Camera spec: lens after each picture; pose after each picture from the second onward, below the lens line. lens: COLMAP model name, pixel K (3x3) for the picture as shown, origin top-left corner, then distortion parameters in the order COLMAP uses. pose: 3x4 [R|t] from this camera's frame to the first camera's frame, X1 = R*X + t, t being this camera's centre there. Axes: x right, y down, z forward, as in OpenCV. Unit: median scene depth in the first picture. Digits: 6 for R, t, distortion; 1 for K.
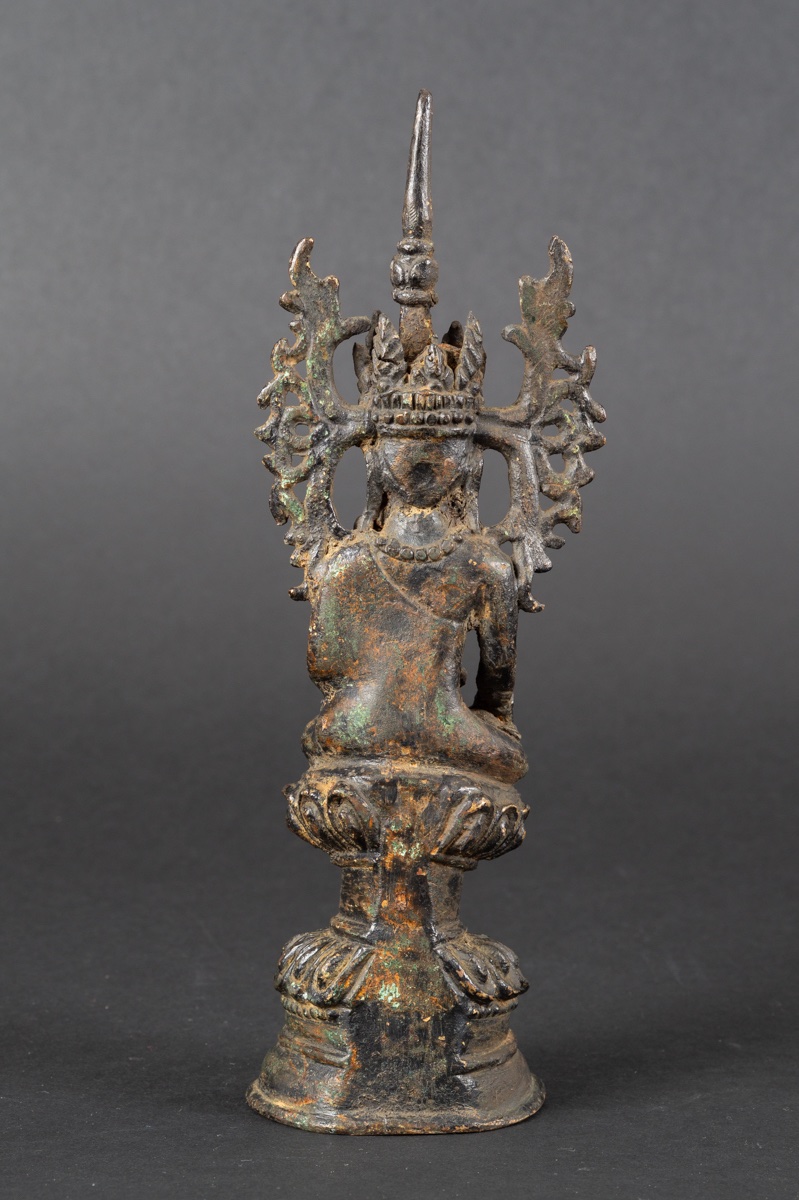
lens RADIAL K [[3056.7, 0, 399.5], [0, 3056.7, 600.0], [0, 0, 1]] dist [0.005589, 0.068676]
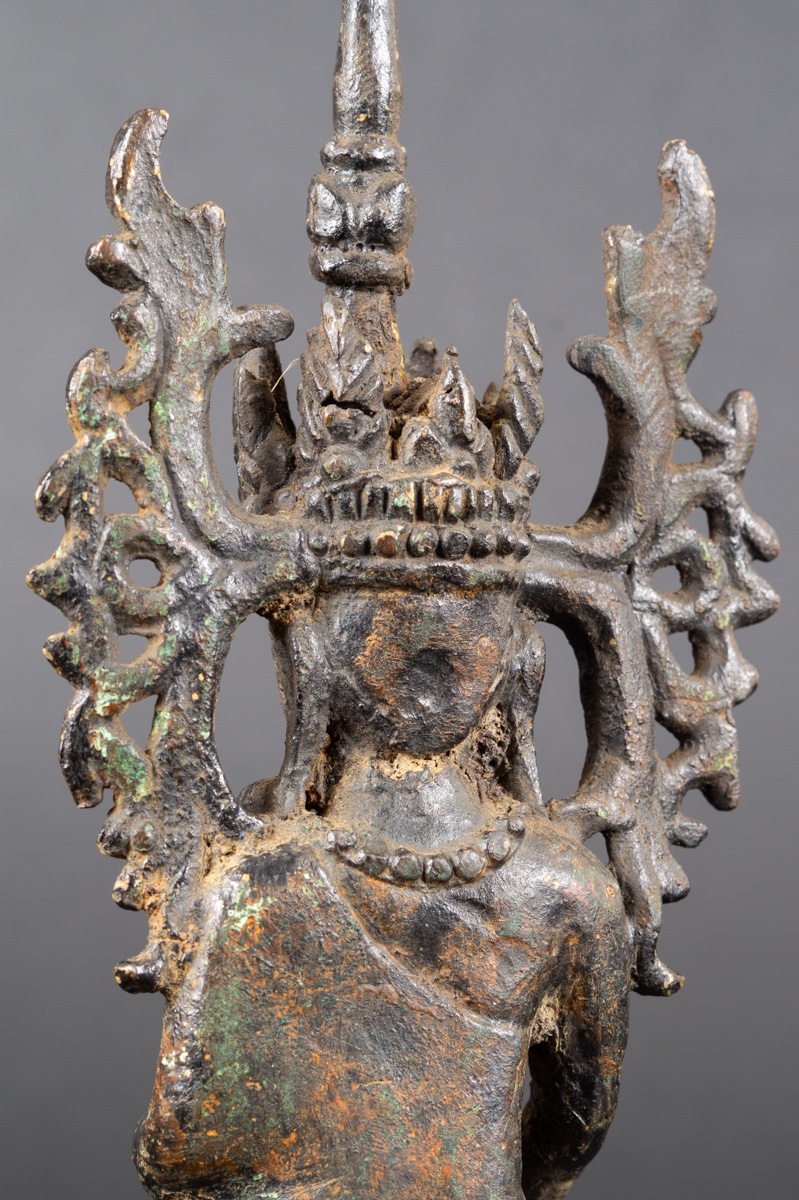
lens RADIAL K [[3256.2, 0, 399.5], [0, 3256.2, 600.0], [0, 0, 1]] dist [0.010510, -0.066269]
pose [[0.927083, -0.000060, 0.374855, -0.163775], [0.041026, 0.994009, -0.101305, -0.006366], [-0.372603, 0.109297, 0.921532, 0.586766]]
